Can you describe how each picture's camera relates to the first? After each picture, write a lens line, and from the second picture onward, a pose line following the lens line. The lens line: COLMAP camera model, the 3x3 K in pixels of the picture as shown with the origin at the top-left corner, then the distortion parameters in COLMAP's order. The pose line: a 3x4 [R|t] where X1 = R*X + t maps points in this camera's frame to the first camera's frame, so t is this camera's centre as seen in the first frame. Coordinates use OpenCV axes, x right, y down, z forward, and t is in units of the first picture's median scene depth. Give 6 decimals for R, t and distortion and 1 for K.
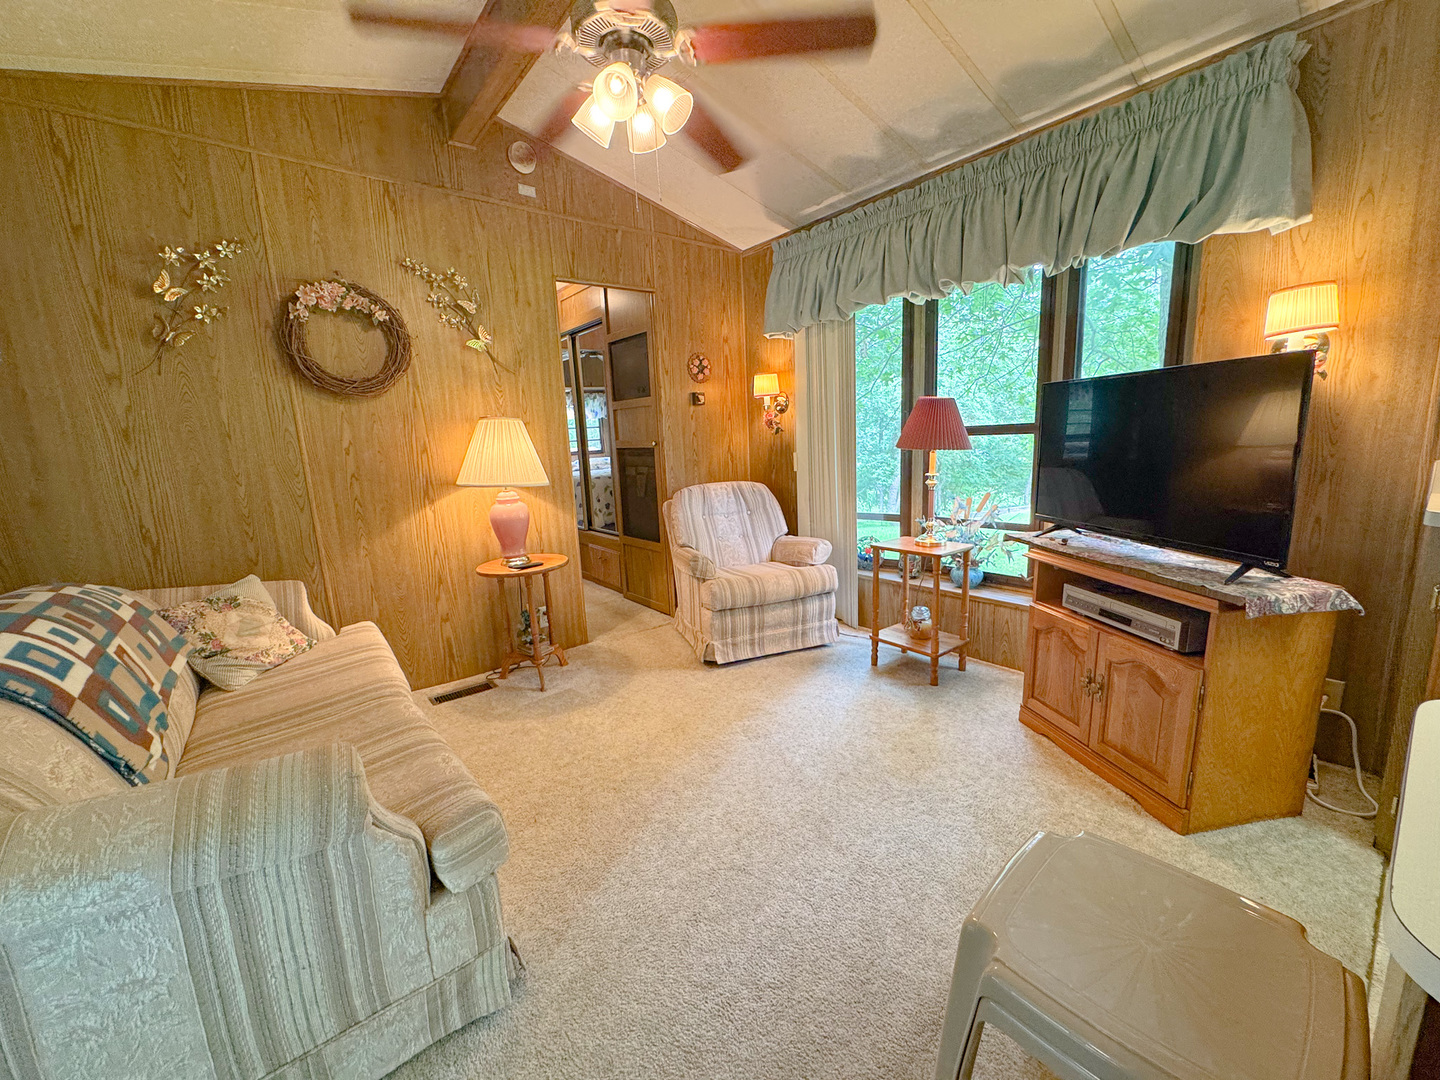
lens RADIAL K [[572.2, 0, 722.2], [0, 572.2, 539.3], [0, 0, 1]] dist [-0.000542, -0.000875]
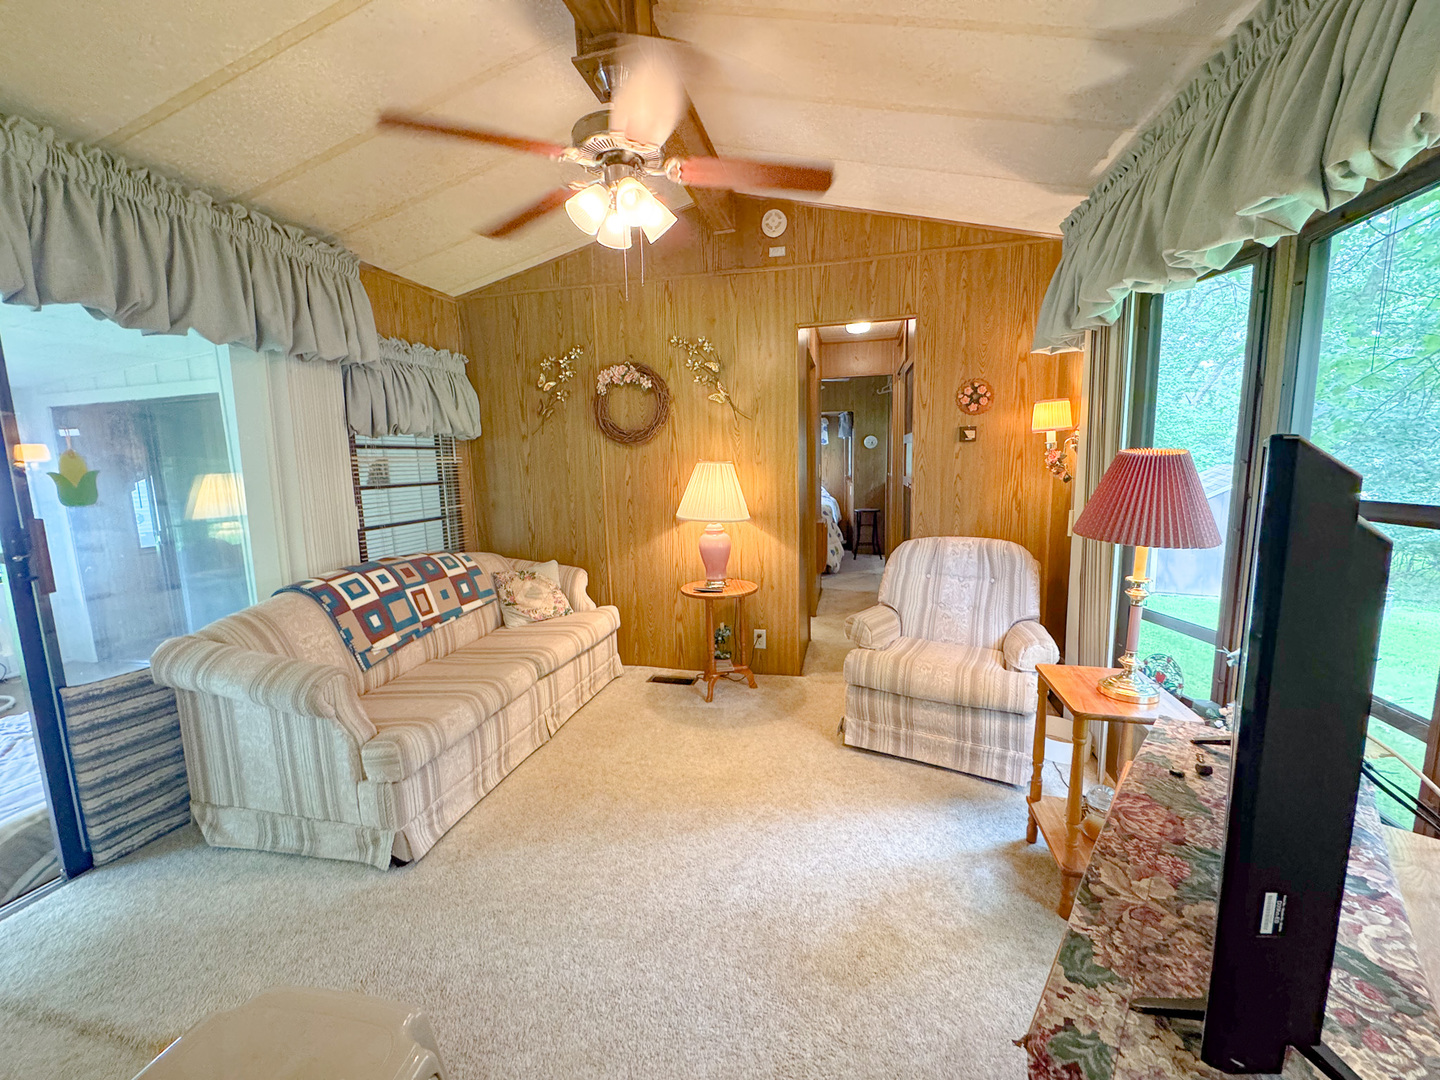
lens RADIAL K [[572.2, 0, 717.4], [0, 572.2, 540.0], [0, 0, 1]] dist [-0.000542, -0.000875]
pose [[0.620039, 0.138132, -0.772315, 0.511455], [-0.145288, 0.987569, 0.059989, -0.117599], [0.771001, 0.075012, 0.632400, 0.266567]]
